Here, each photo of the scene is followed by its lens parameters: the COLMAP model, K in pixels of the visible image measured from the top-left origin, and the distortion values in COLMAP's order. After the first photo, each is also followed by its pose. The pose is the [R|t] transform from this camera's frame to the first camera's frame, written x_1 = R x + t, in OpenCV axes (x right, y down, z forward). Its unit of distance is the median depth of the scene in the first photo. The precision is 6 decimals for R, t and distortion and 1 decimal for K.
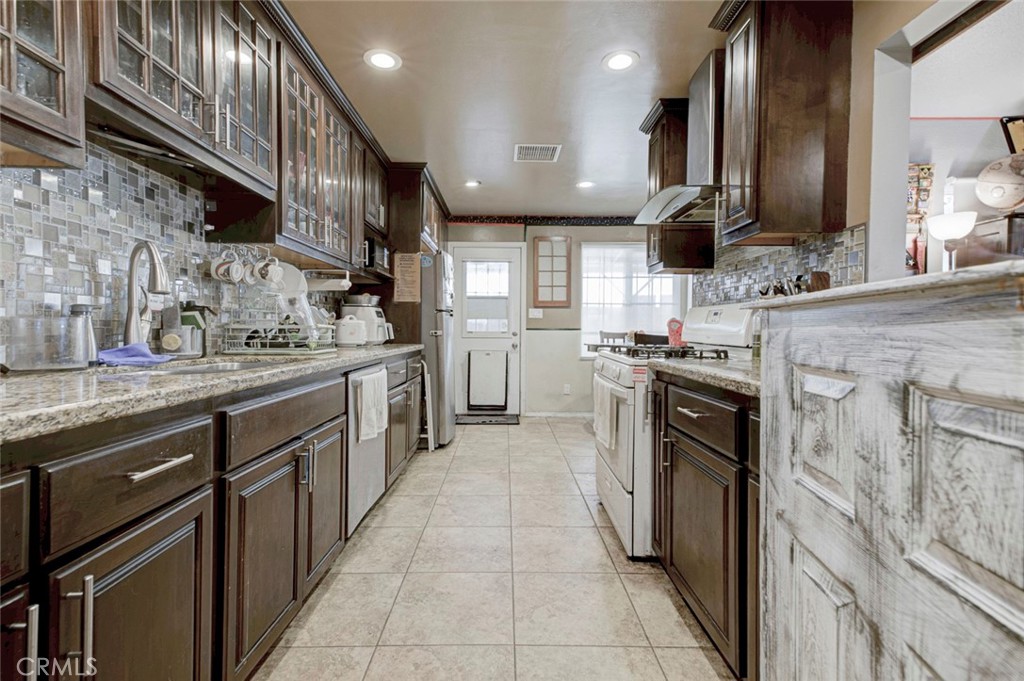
lens RADIAL K [[458.8, 0, 504.7], [0, 458.8, 336.9], [0, 0, 1]] dist [0.013291, -0.004497]
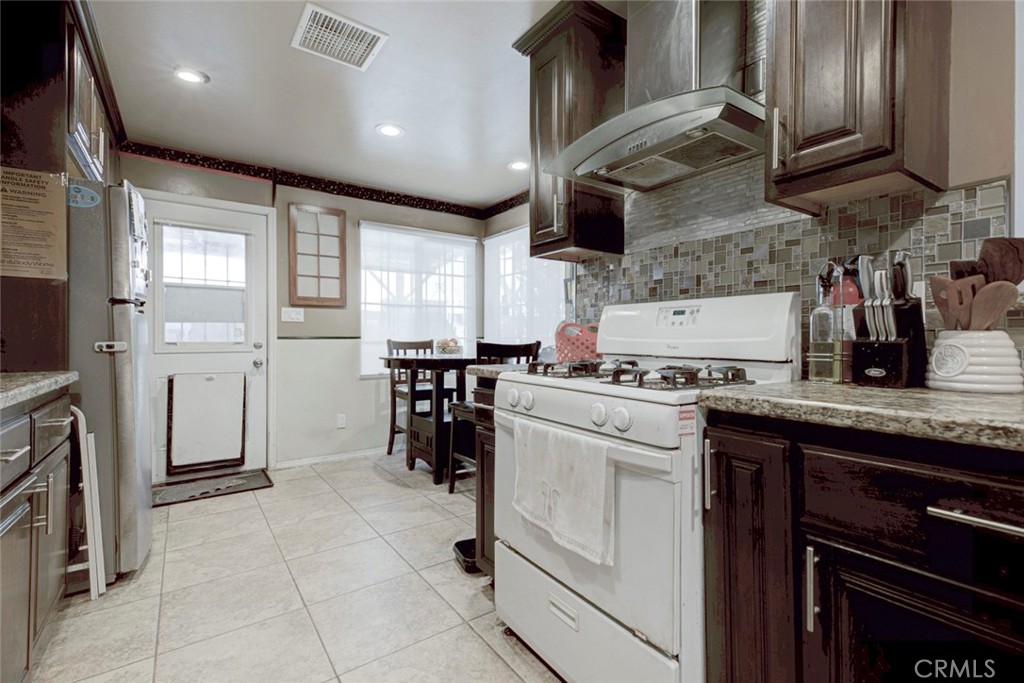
lens RADIAL K [[458.8, 0, 514.1], [0, 458.8, 338.9], [0, 0, 1]] dist [0.013291, -0.004497]
pose [[0.813759, -0.007420, 0.581155, -0.099822], [0.016134, 0.999822, -0.009827, -0.005646], [-0.580979, 0.017373, 0.813733, 0.410794]]
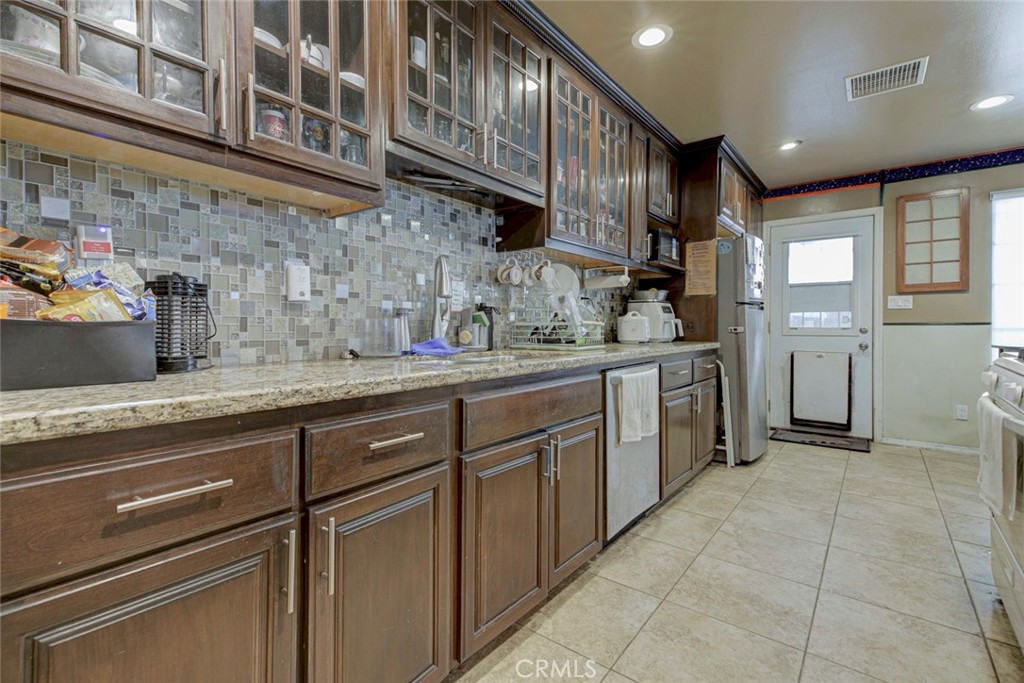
lens RADIAL K [[458.8, 0, 506.8], [0, 458.8, 329.9], [0, 0, 1]] dist [0.013291, -0.004497]
pose [[0.779324, -0.002304, -0.626617, 0.064914], [-0.003588, 0.999960, -0.008139, 0.000726], [0.626611, 0.008591, 0.779285, 0.069016]]
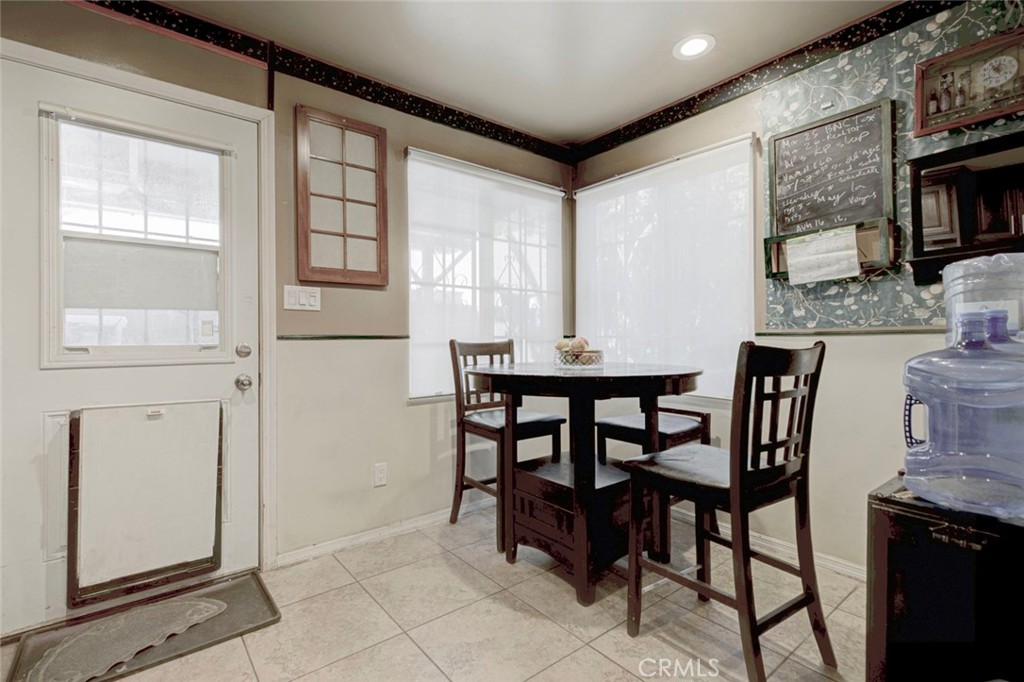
lens RADIAL K [[458.8, 0, 502.1], [0, 458.8, 337.4], [0, 0, 1]] dist [0.013291, -0.004497]
pose [[0.780518, -0.009827, 0.625056, -0.075681], [0.019426, 0.999775, -0.008540, -0.017077], [-0.624831, 0.018808, 0.780533, 0.937592]]
